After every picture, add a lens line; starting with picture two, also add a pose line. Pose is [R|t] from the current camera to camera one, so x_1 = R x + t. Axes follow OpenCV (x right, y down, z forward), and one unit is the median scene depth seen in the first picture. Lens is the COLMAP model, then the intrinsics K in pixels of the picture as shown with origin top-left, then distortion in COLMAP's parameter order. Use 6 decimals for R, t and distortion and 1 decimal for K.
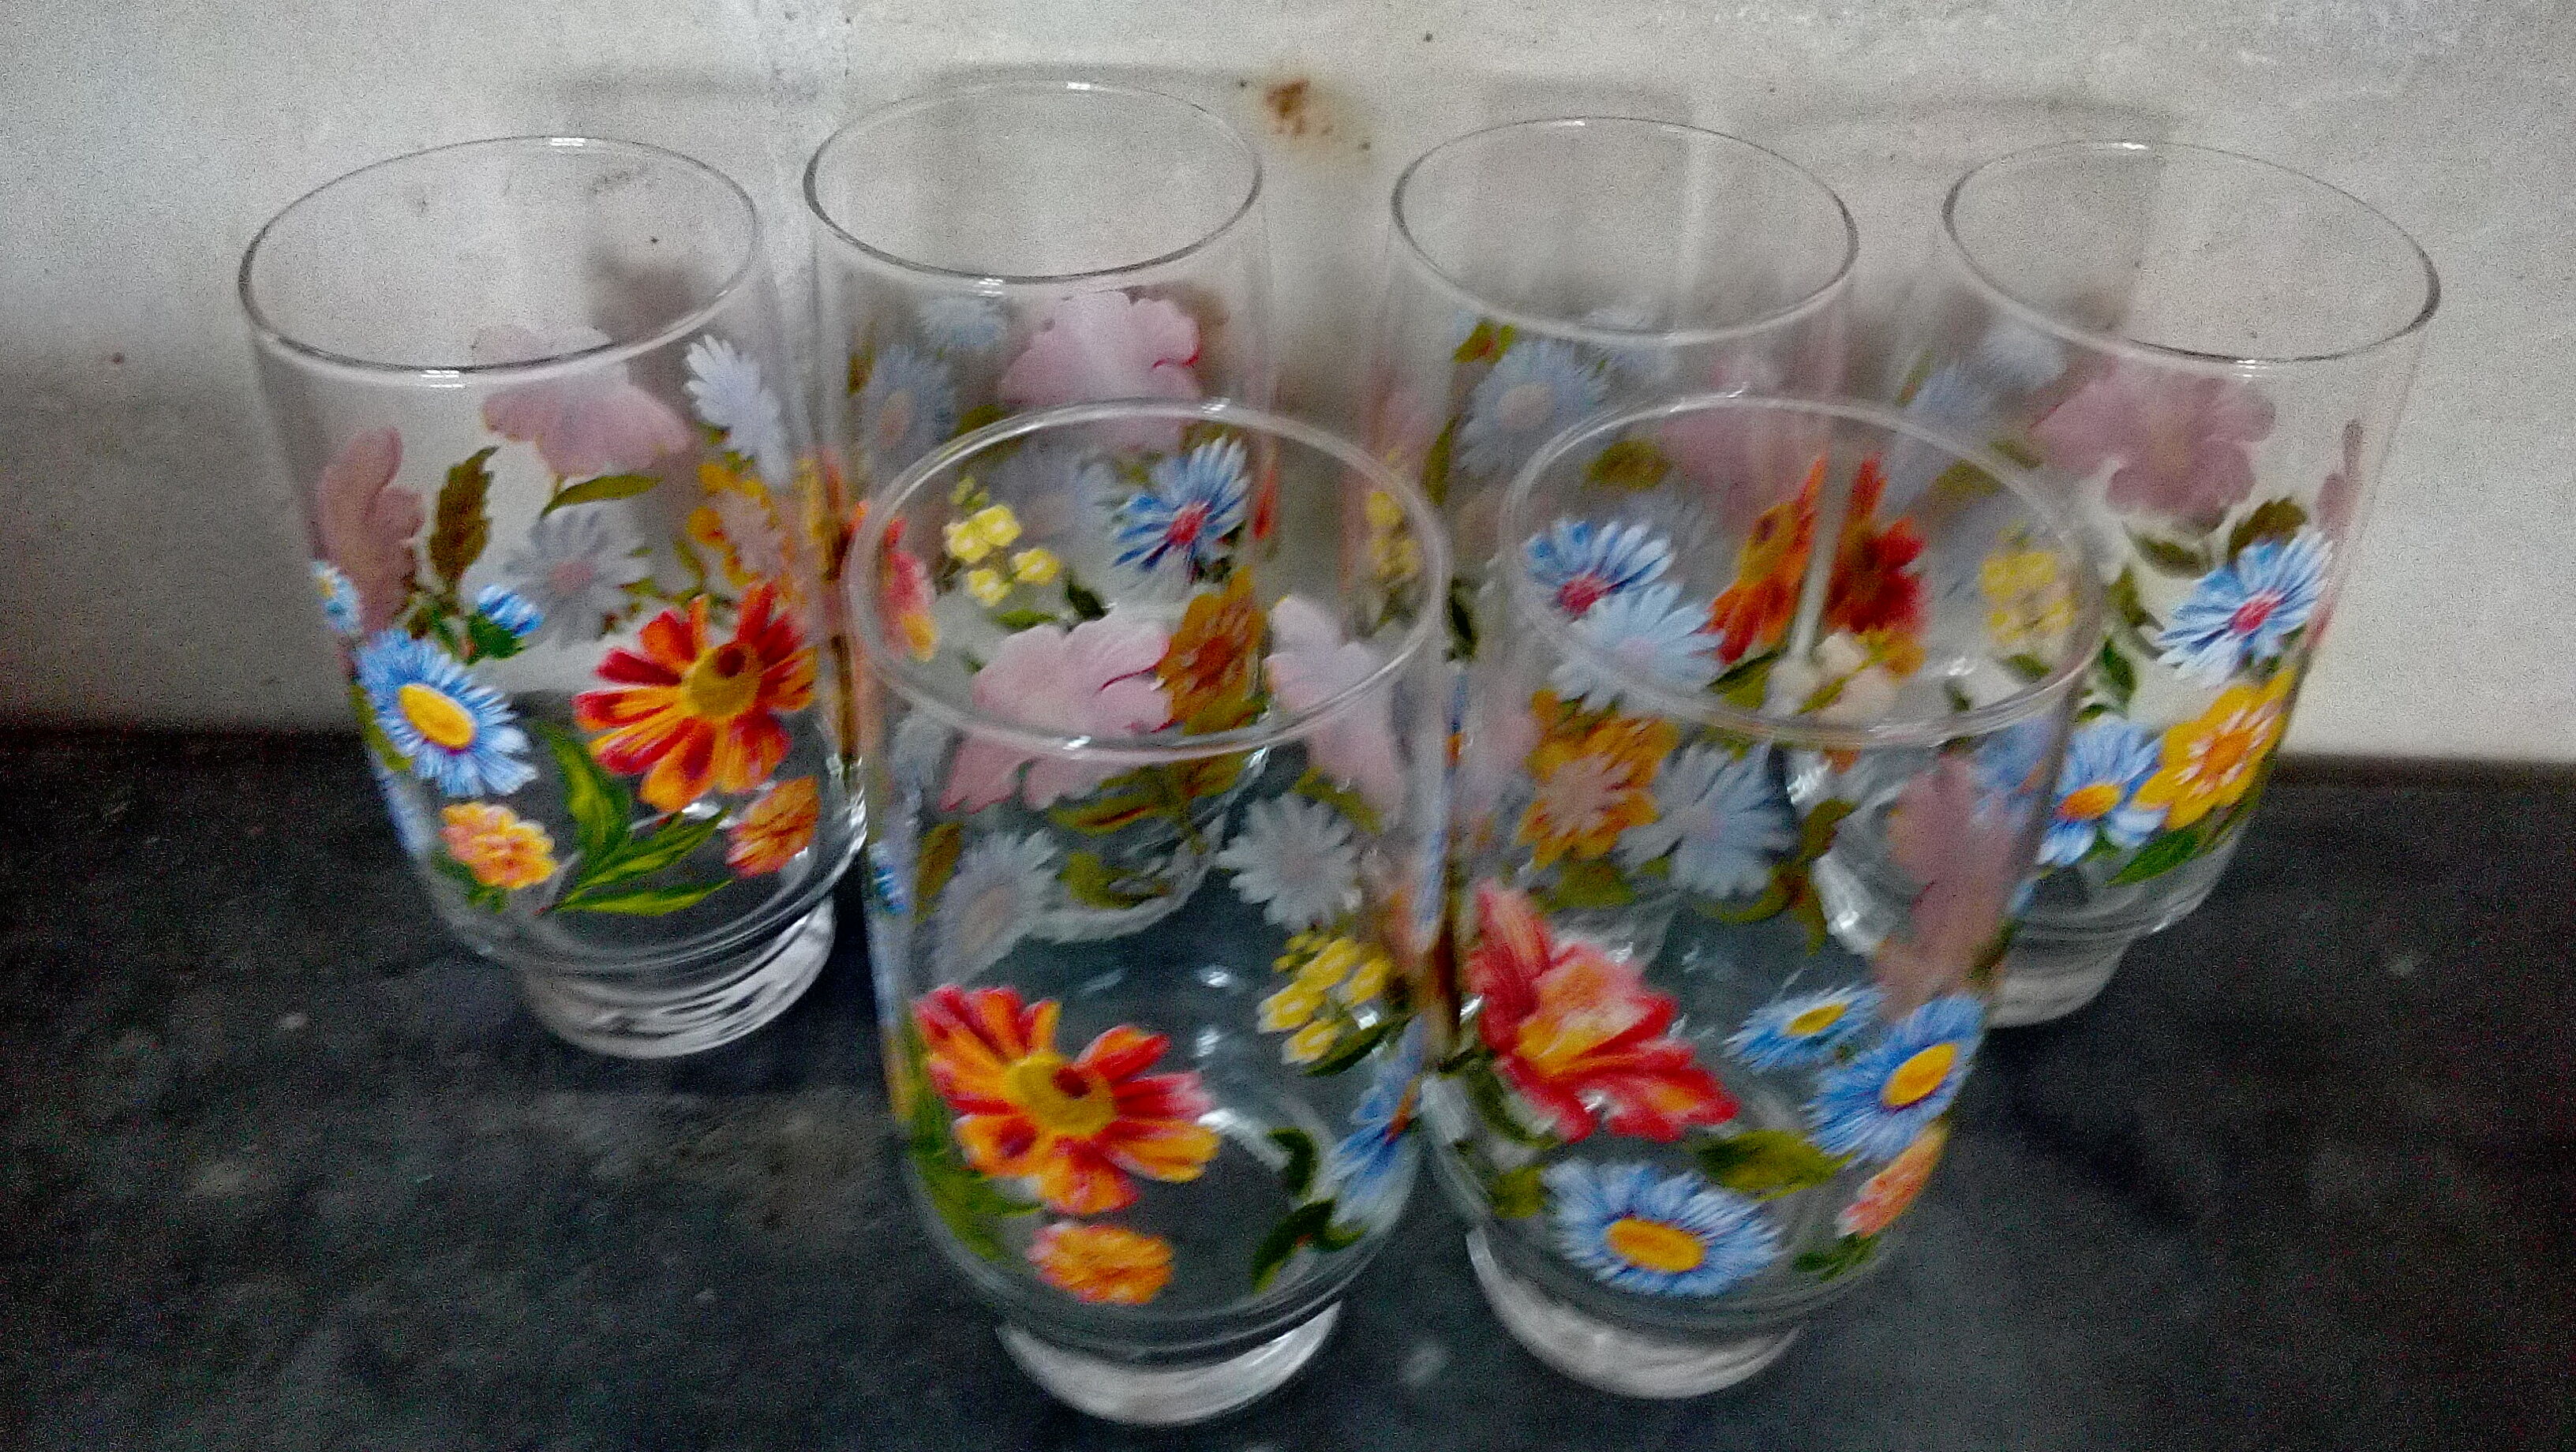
lens RADIAL K [[1845.1, 0, 1294.4], [0, 1845.1, 733.3], [0, 0, 1]] dist [0.005288, 0.004465]
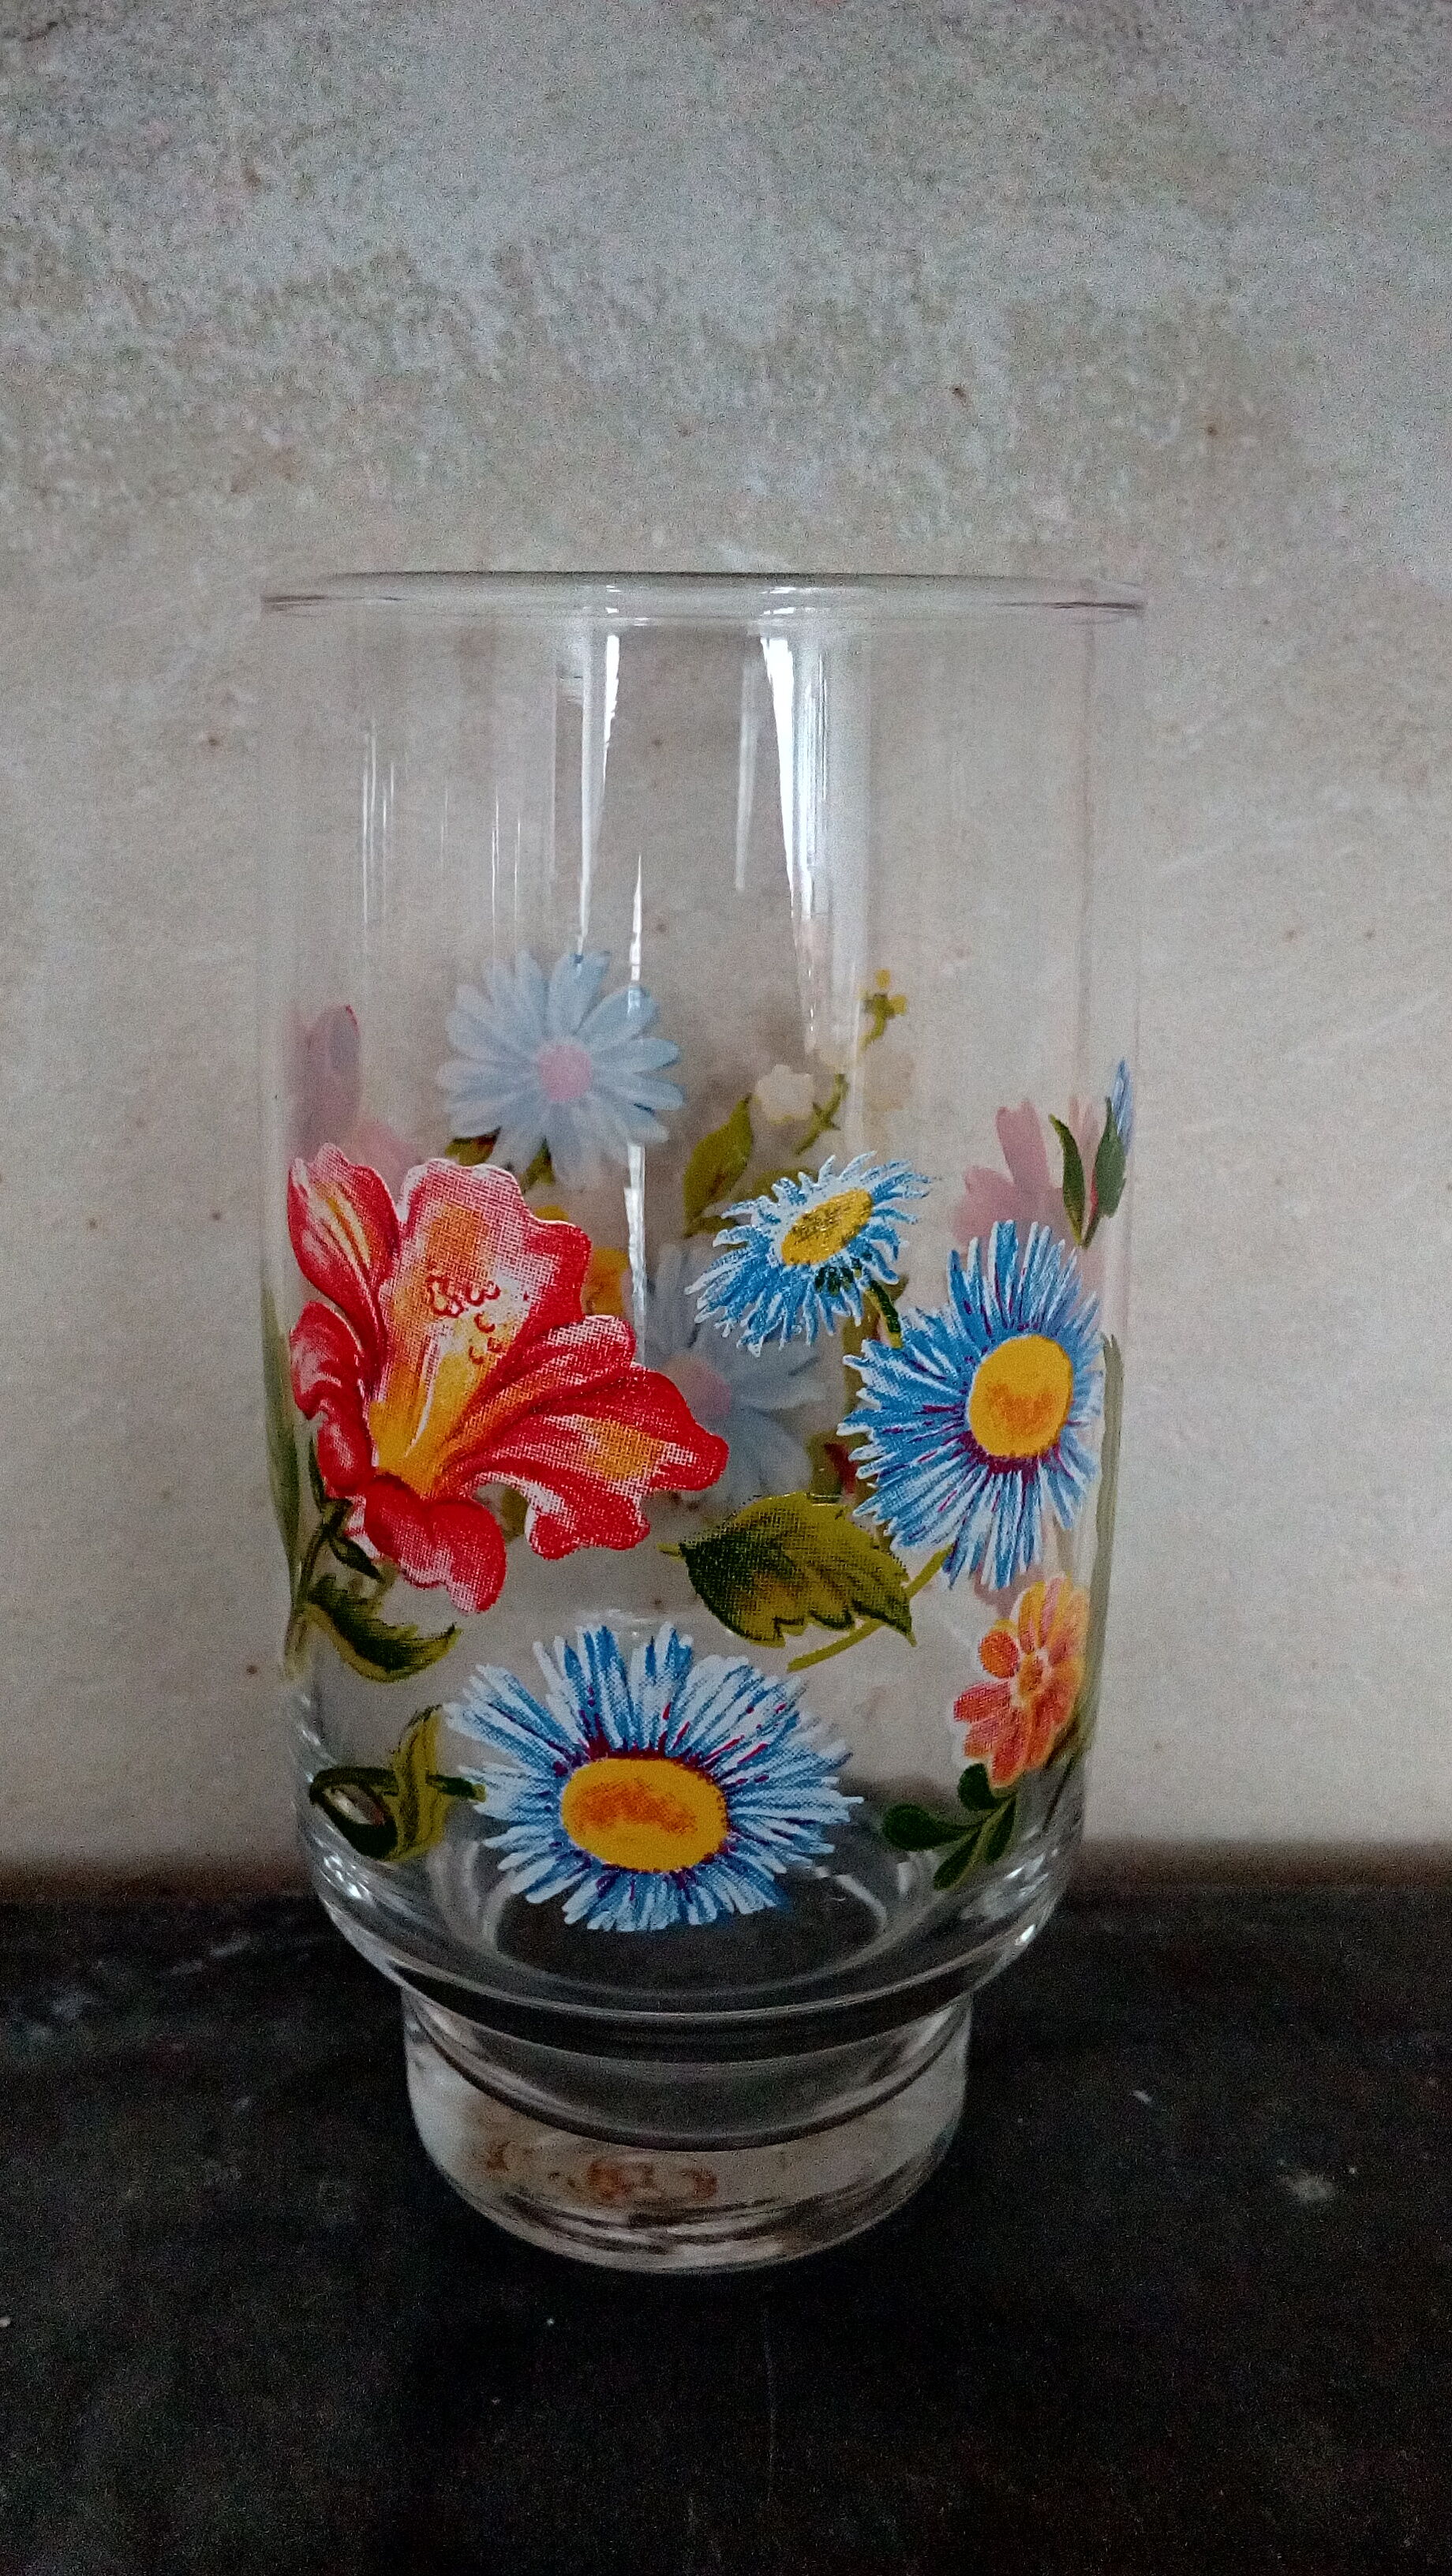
lens RADIAL K [[1953.6, 0, 726.0], [0, 1953.6, 1288.0], [0, 0, 1]] dist [0.081018, 0.000658]
pose [[0.979228, -0.057293, 0.194500, 0.091525], [0.123700, 0.928860, -0.349167, 0.284593], [-0.160658, 0.365973, 0.916653, 0.315083]]
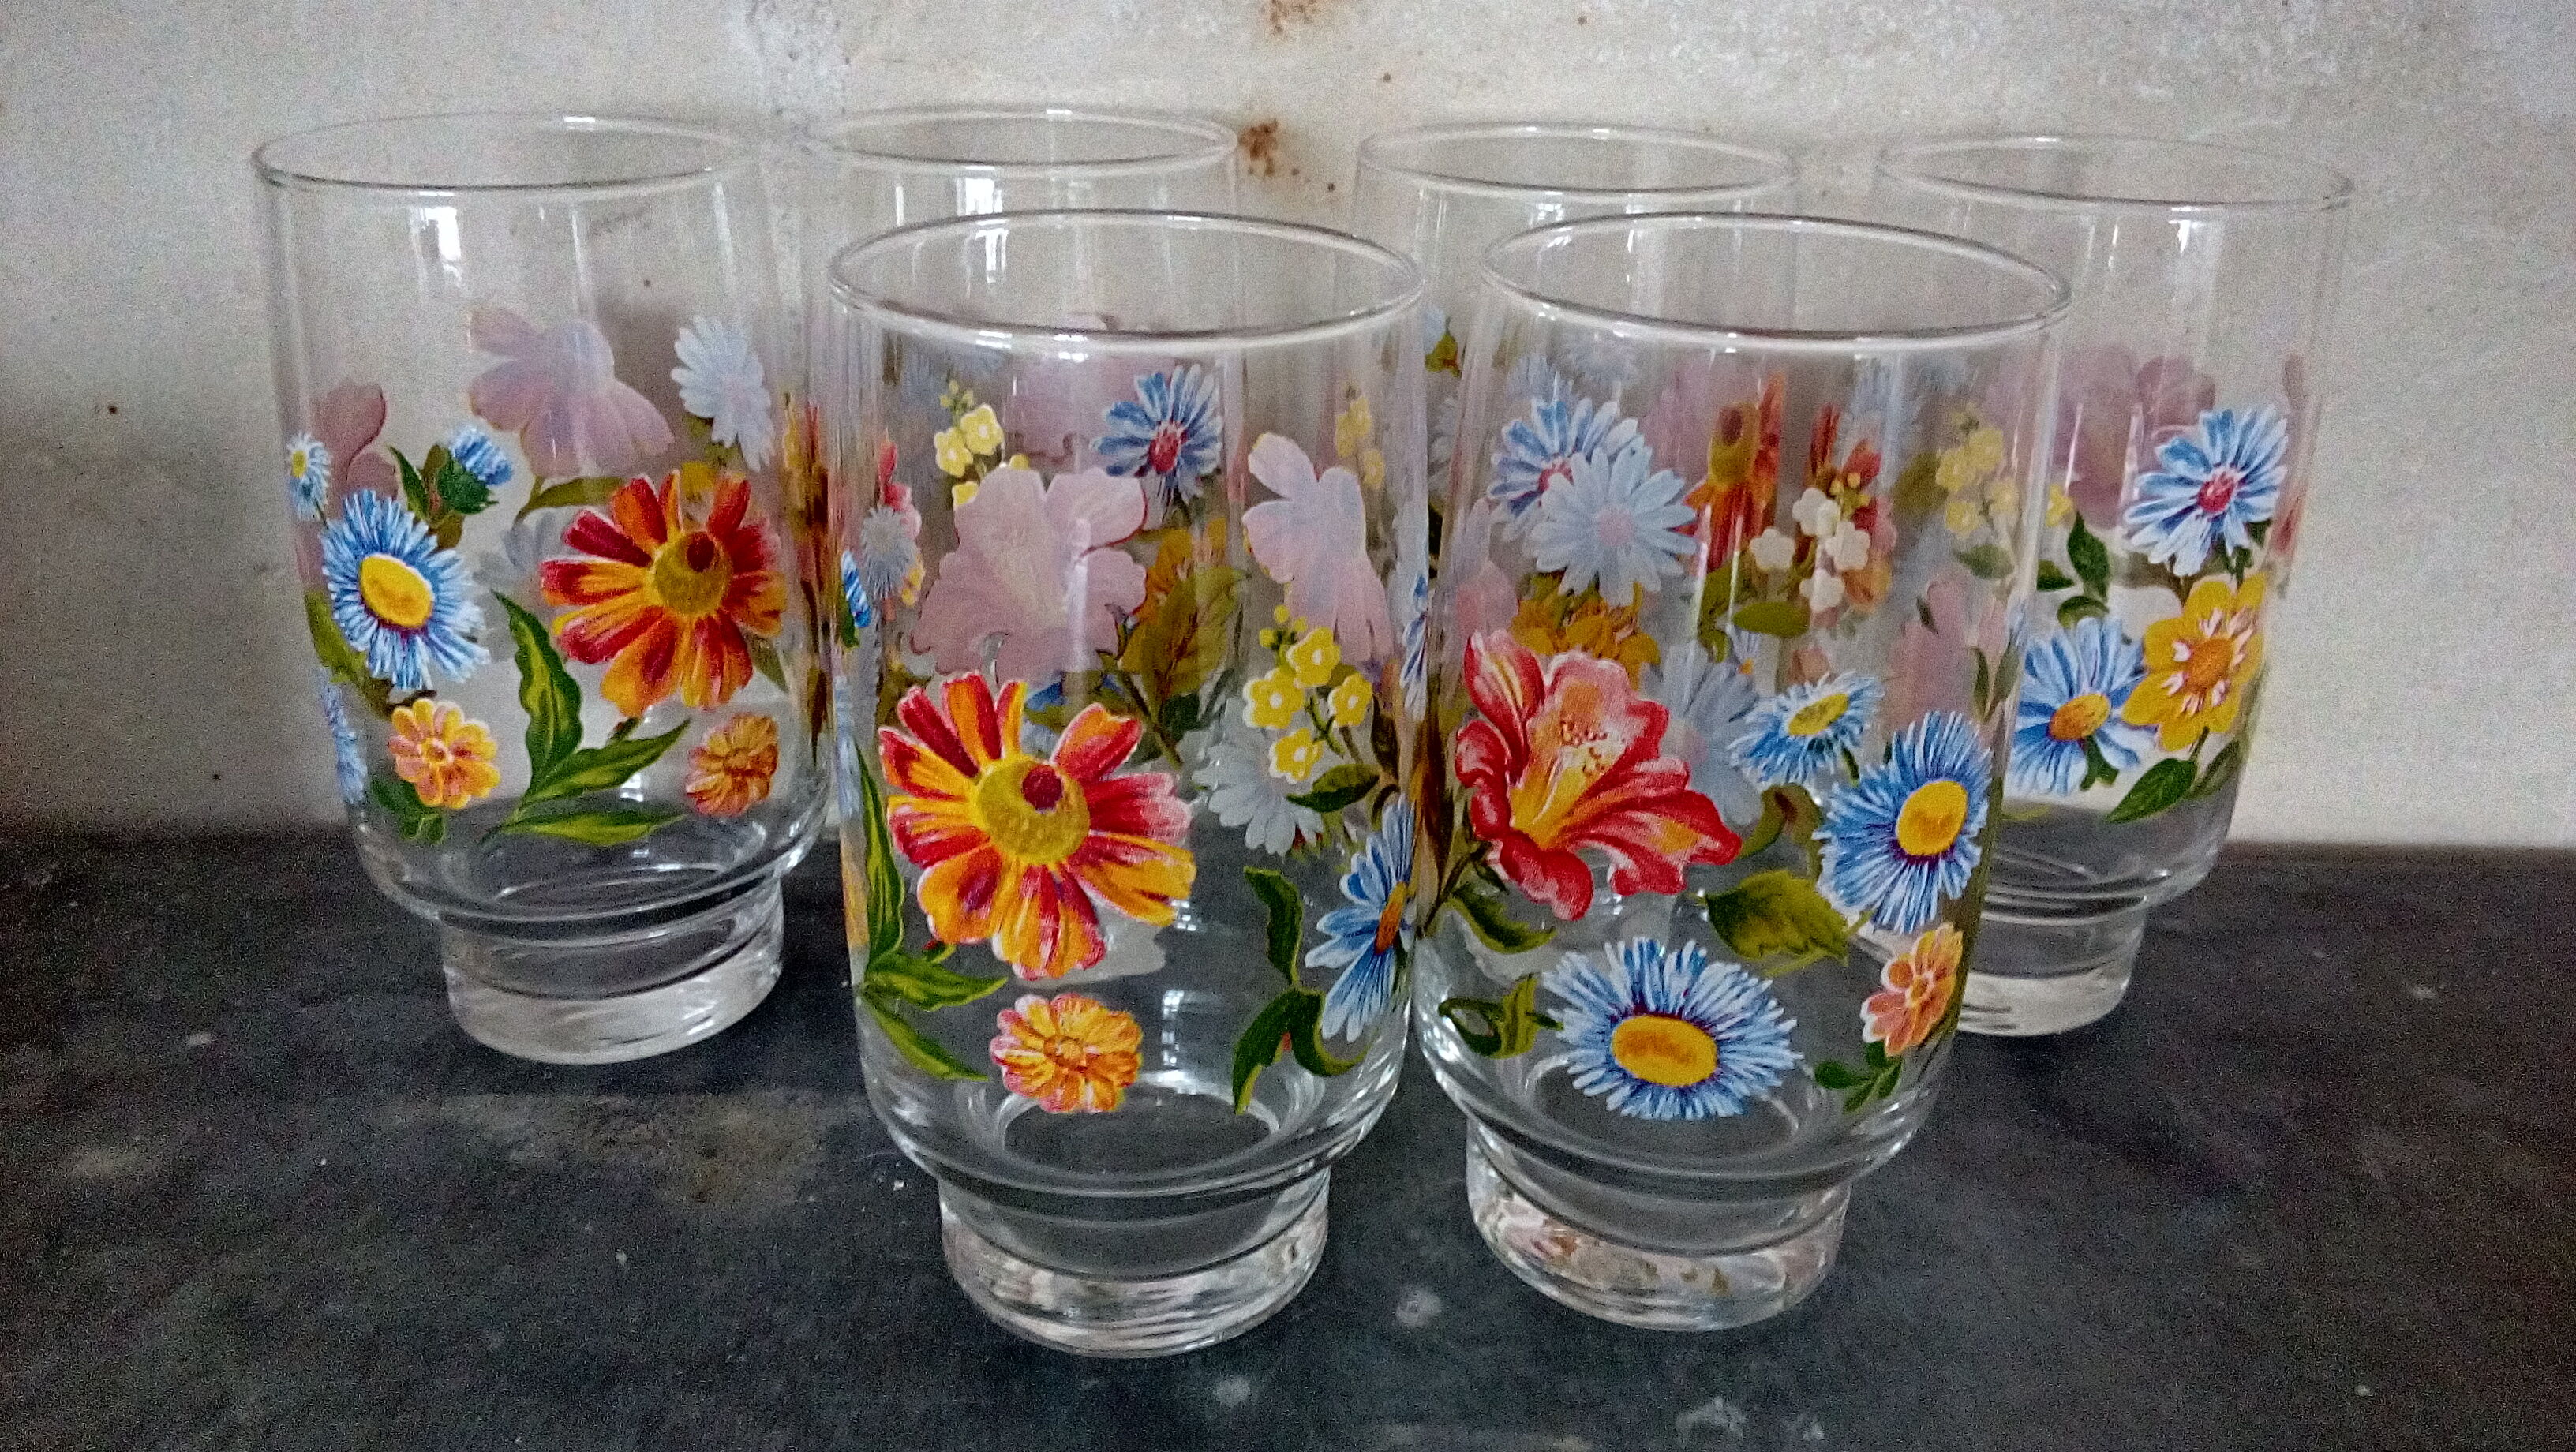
lens RADIAL K [[1857.4, 0, 1288.0], [0, 1857.4, 726.0], [0, 0, 1]] dist [0.004110, -0.006461]
pose [[0.999837, -0.004768, 0.017387, -0.007993], [0.008849, 0.970014, -0.242888, 0.286527], [-0.015708, 0.243003, 0.969898, 0.050287]]
